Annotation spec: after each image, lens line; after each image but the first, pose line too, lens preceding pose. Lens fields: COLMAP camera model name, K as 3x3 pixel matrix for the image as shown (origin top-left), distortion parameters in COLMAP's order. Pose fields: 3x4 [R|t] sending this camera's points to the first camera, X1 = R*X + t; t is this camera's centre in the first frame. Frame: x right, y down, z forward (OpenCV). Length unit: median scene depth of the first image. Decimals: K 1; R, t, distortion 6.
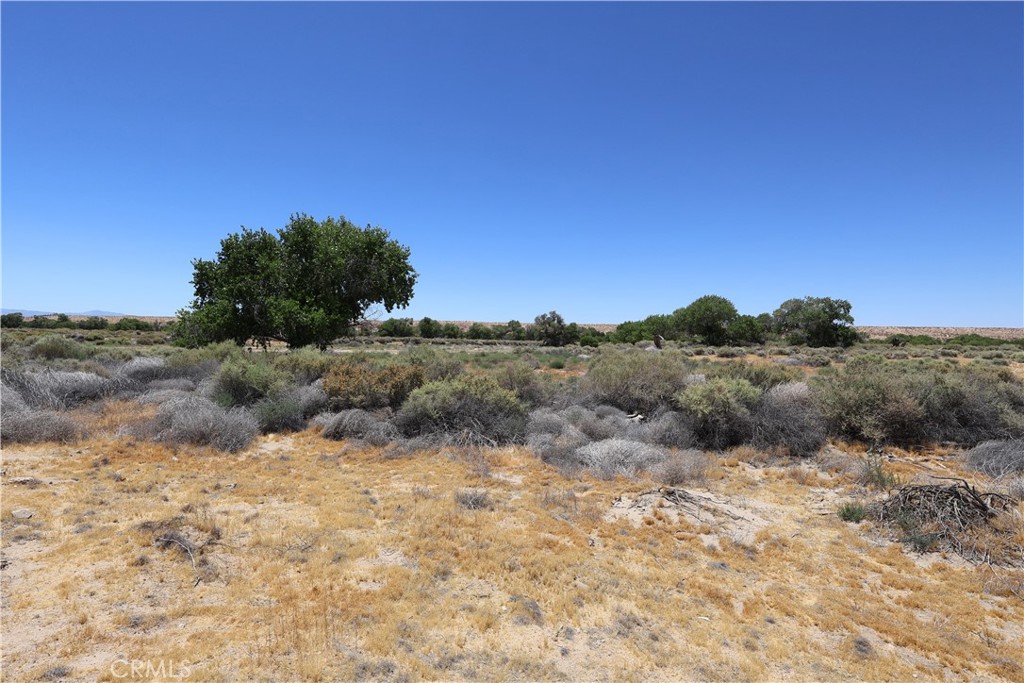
lens RADIAL K [[471.4, 0, 512.0], [0, 471.4, 341.5], [0, 0, 1]] dist [-0.004104, 0.001672]
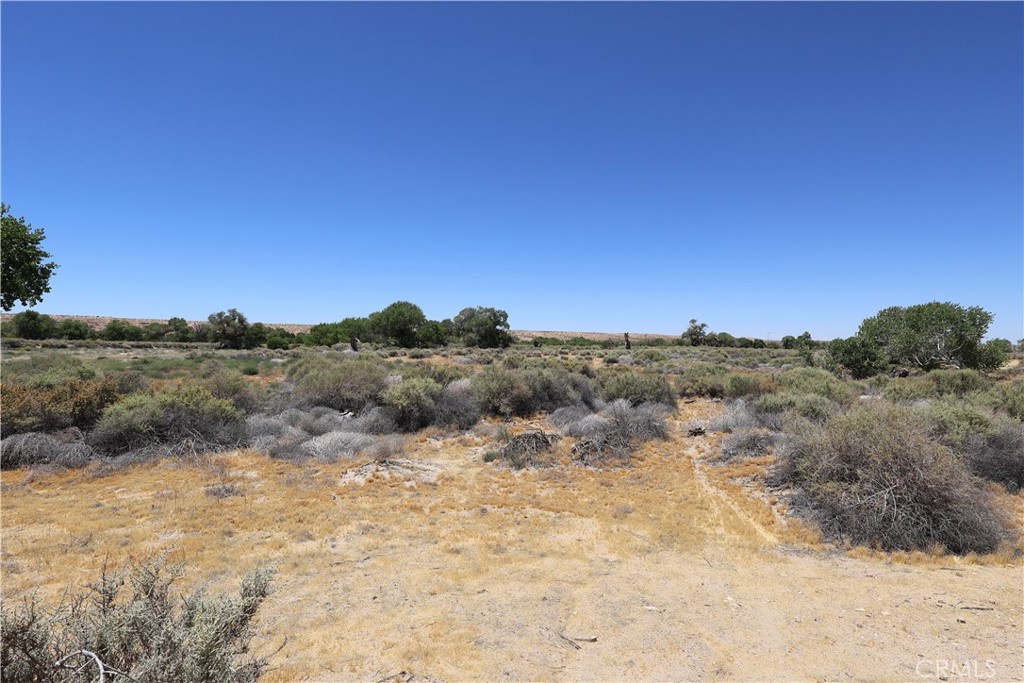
lens RADIAL K [[471.4, 0, 512.0], [0, 471.4, 341.5], [0, 0, 1]] dist [-0.004104, 0.001672]
pose [[0.809186, -0.000572, 0.587553, -0.046186], [0.001691, 0.999998, -0.001356, -0.009711], [-0.587550, 0.002091, 0.809185, -0.095895]]
